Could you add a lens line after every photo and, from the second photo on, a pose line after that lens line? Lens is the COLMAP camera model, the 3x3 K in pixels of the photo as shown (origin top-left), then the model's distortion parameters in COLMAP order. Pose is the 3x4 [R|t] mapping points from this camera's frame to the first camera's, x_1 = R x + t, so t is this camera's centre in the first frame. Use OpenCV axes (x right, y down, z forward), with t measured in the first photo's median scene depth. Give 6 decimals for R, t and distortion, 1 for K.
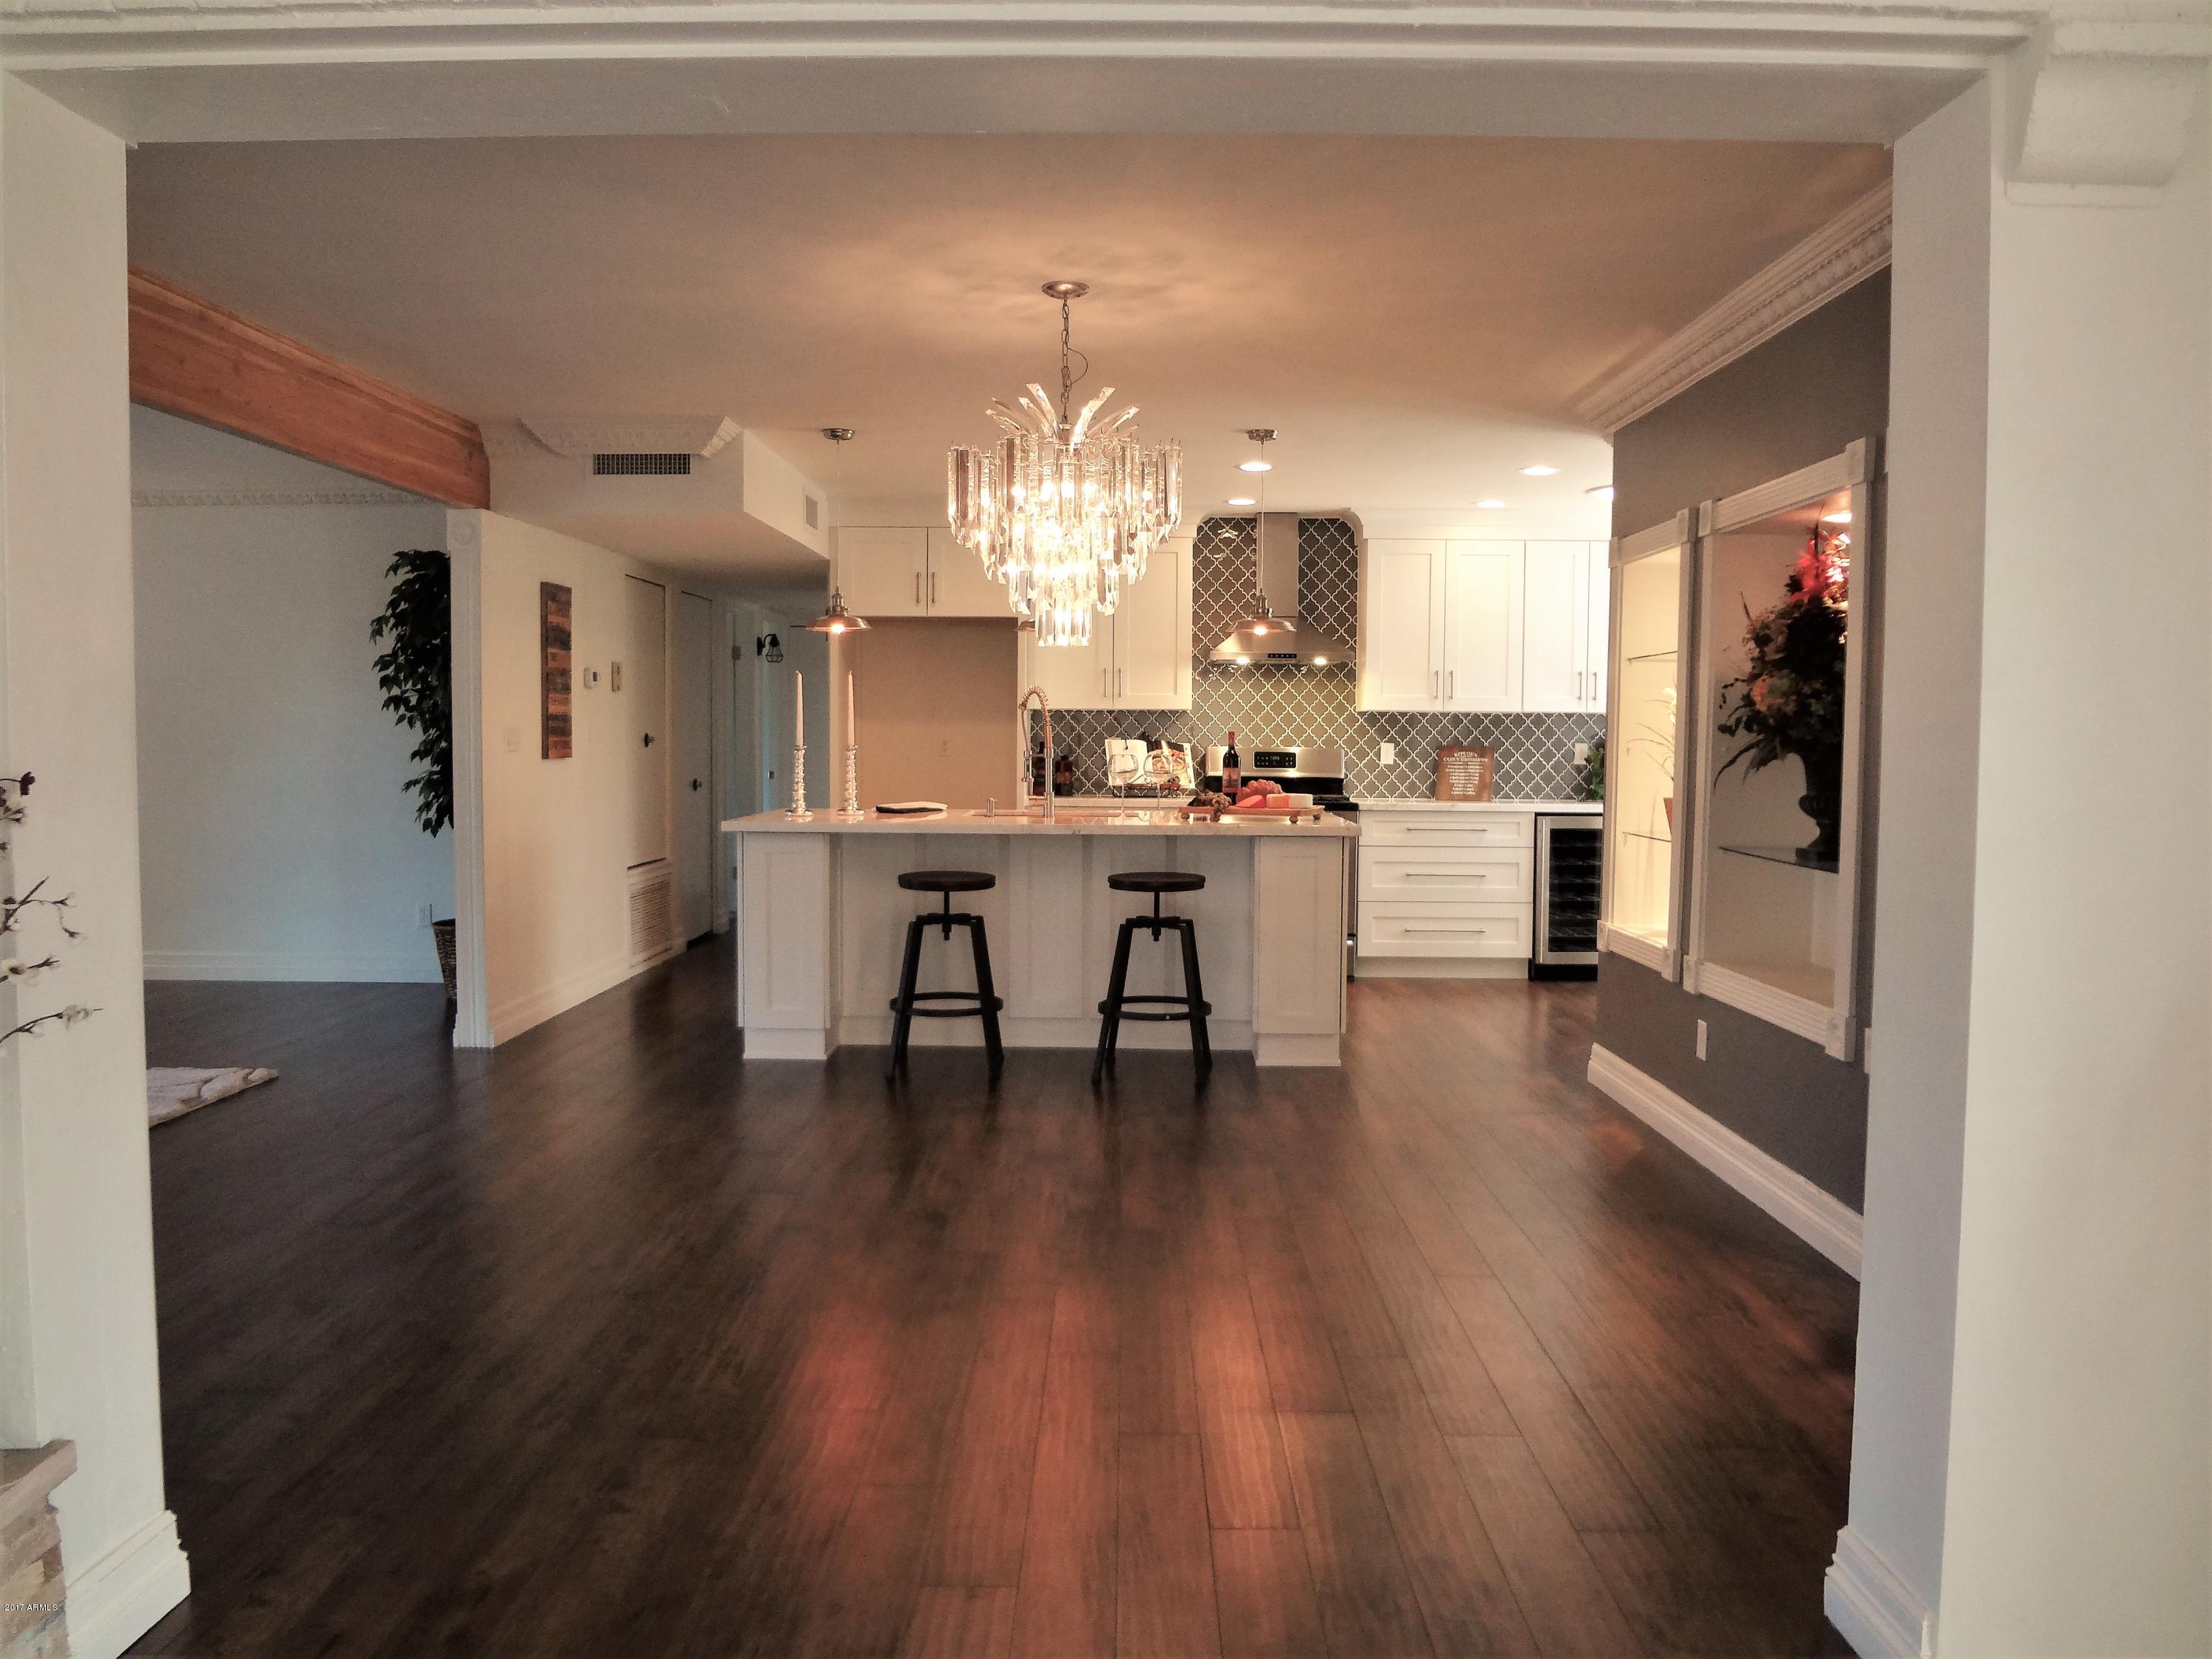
lens RADIAL K [[1632.0, 0, 1093.2], [0, 1632.0, 804.9], [0, 0, 1]] dist [-0.038974, -0.000027]
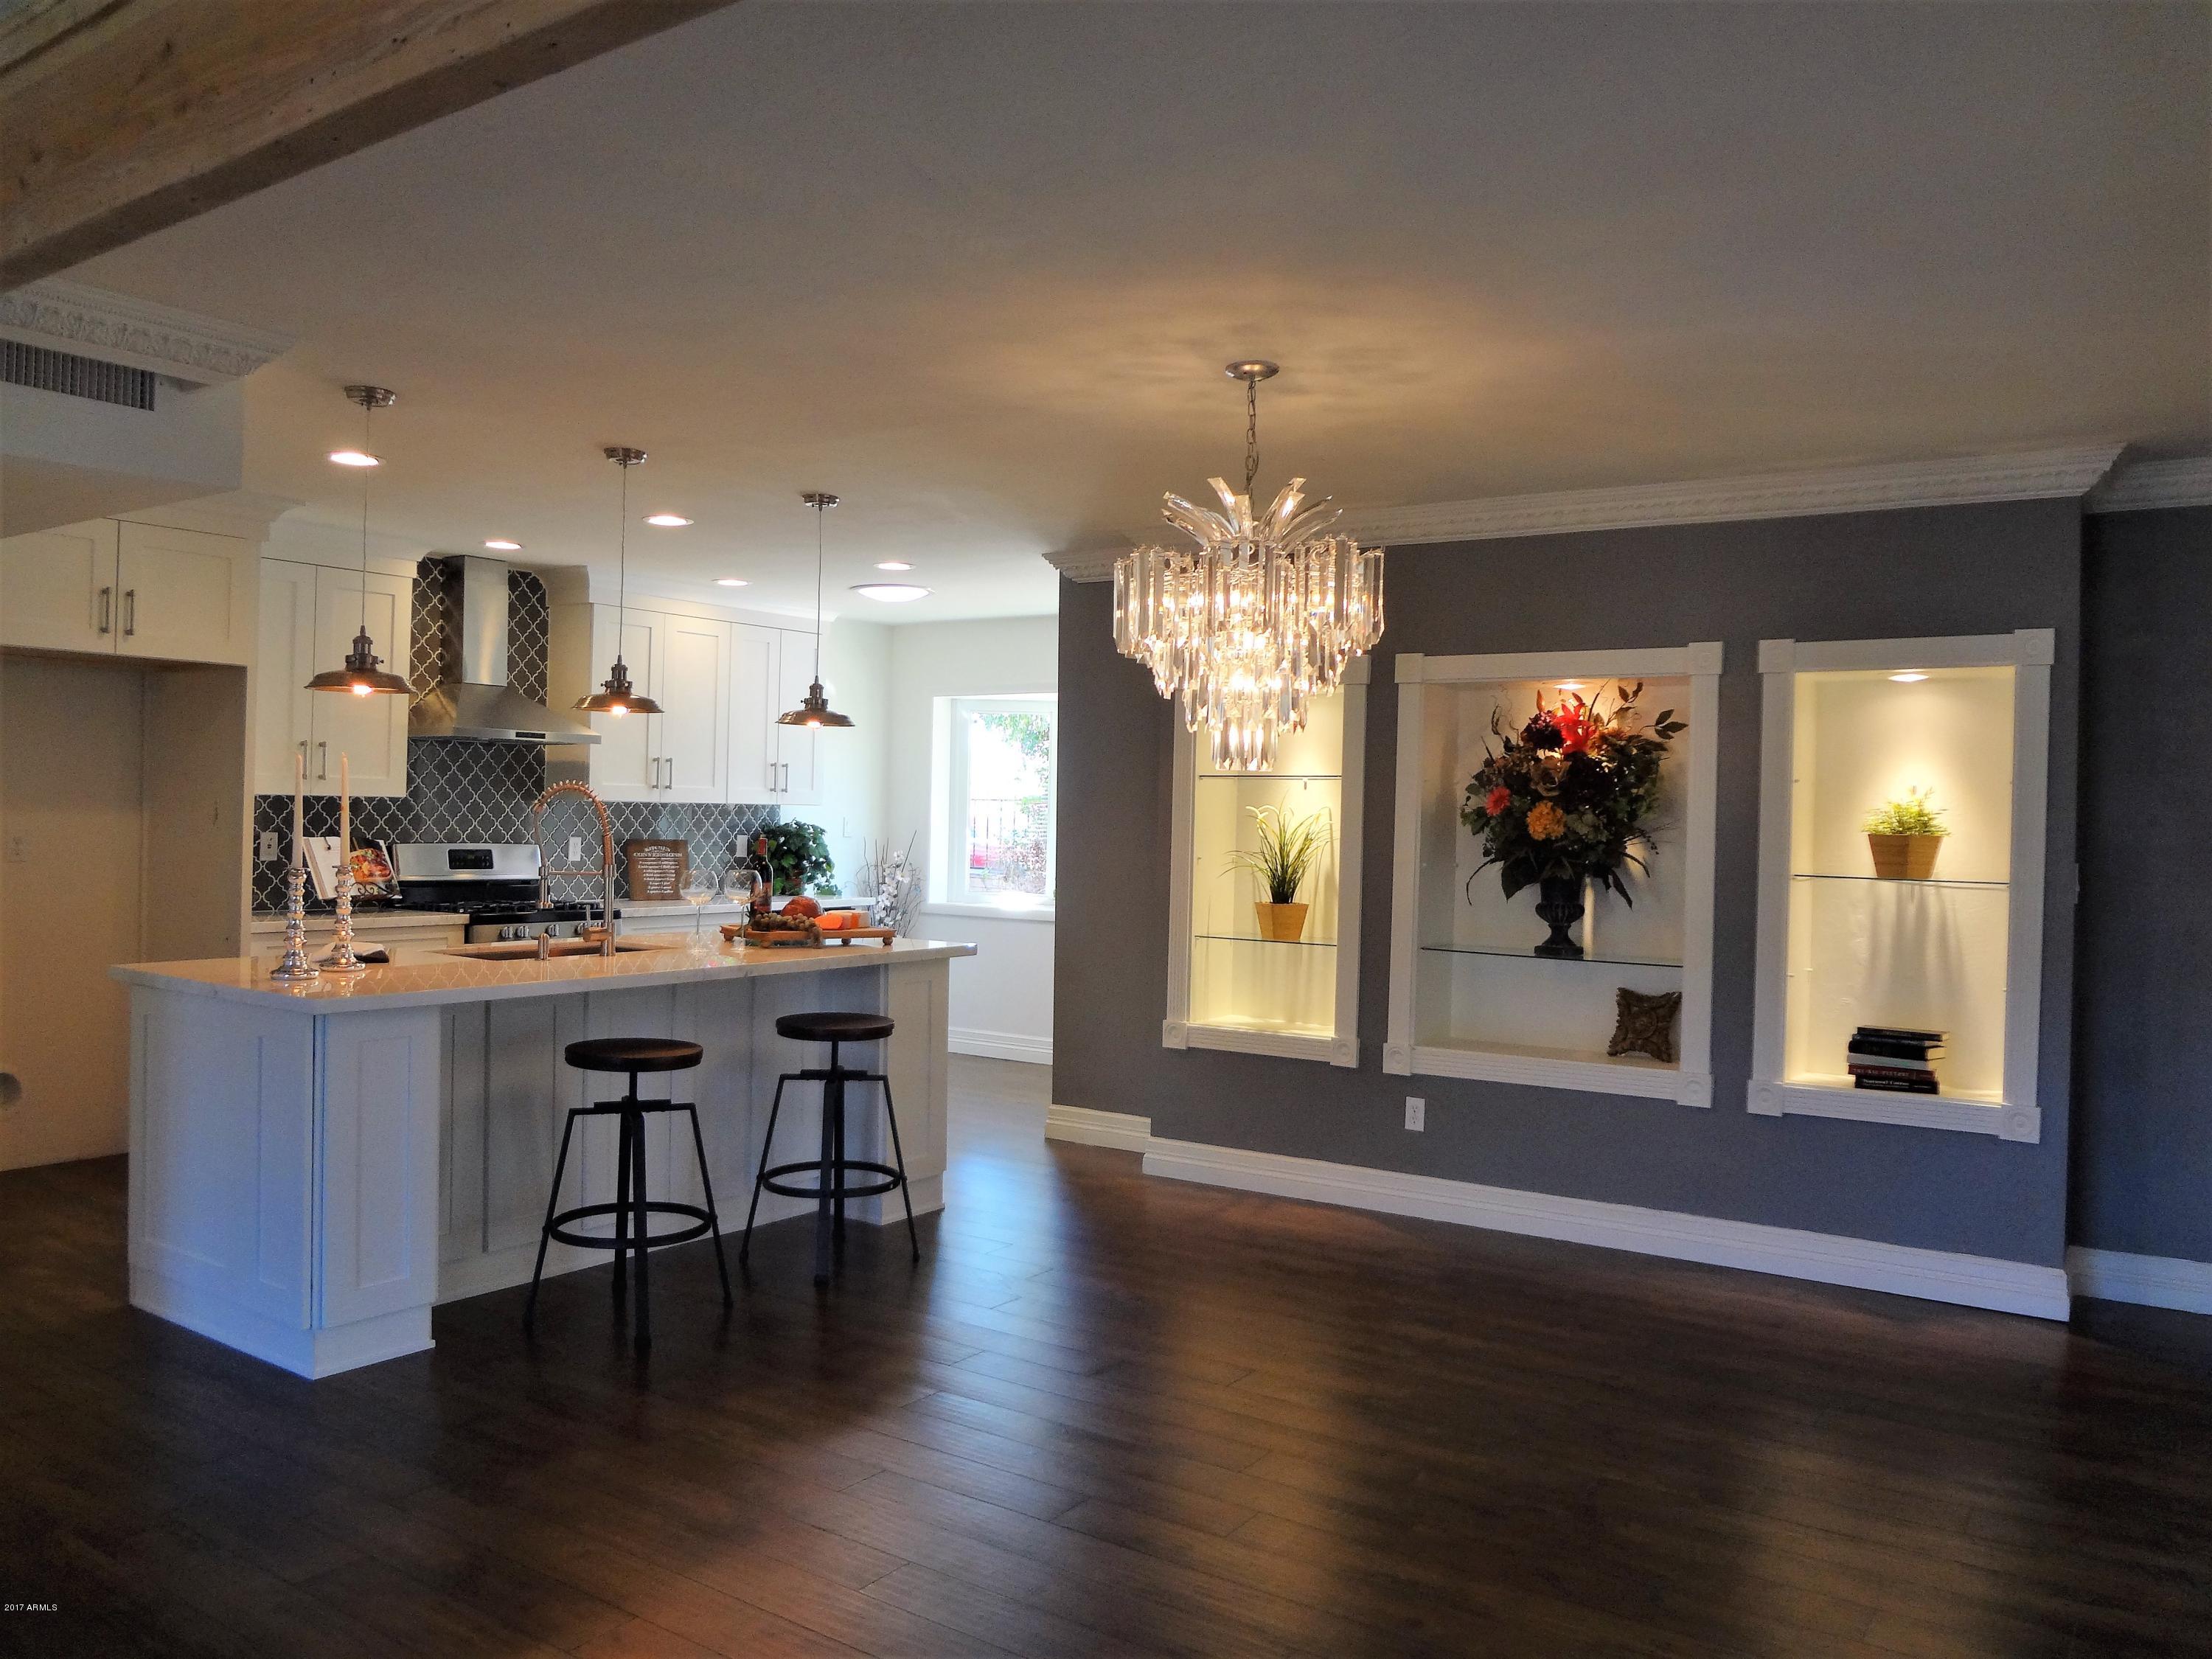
lens RADIAL K [[1632.0, 0, 1093.2], [0, 1632.0, 804.9], [0, 0, 1]] dist [-0.038974, -0.000027]
pose [[0.529508, 0.004970, 0.848290, -0.565541], [0.020038, 0.999631, -0.018364, -0.046653], [-0.848068, 0.026722, 0.529213, 0.426527]]
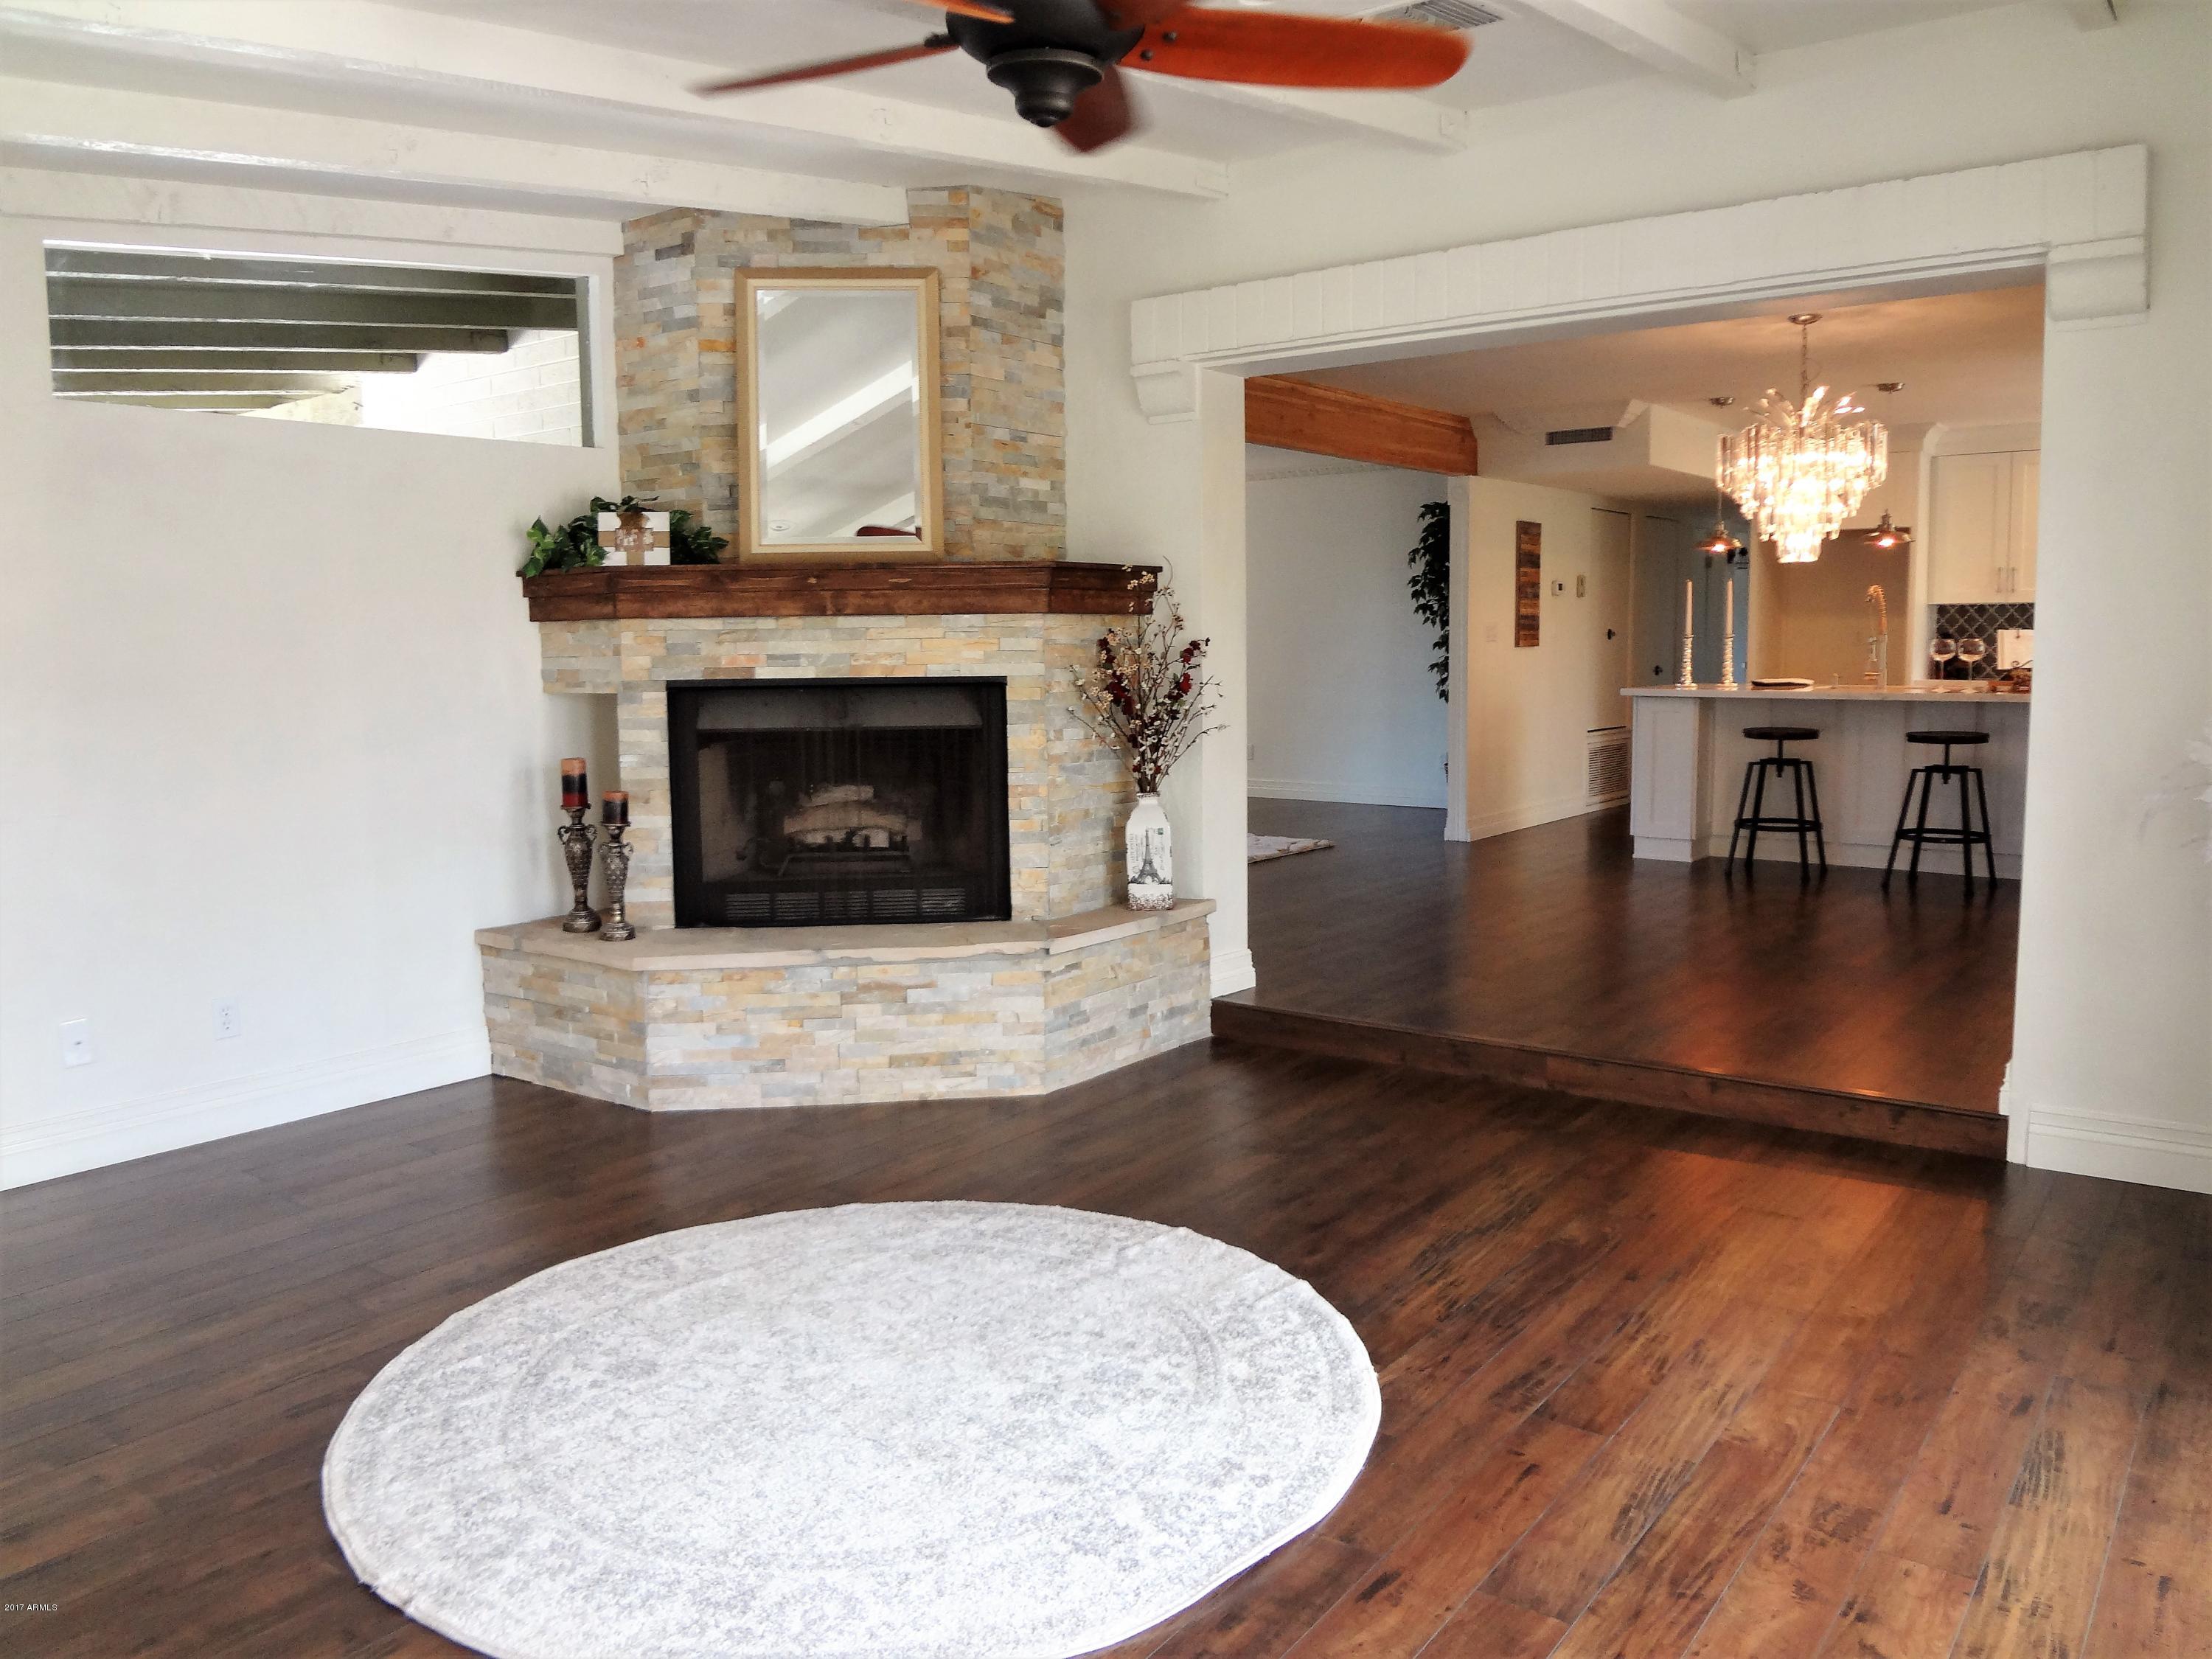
lens RADIAL K [[1632.0, 0, 1093.2], [0, 1632.0, 804.9], [0, 0, 1]] dist [-0.038974, -0.000027]
pose [[0.796093, 0.048880, -0.603197, 0.249440], [-0.013549, 0.997923, 0.062983, 0.026928], [0.605023, -0.041968, 0.795101, -0.384082]]
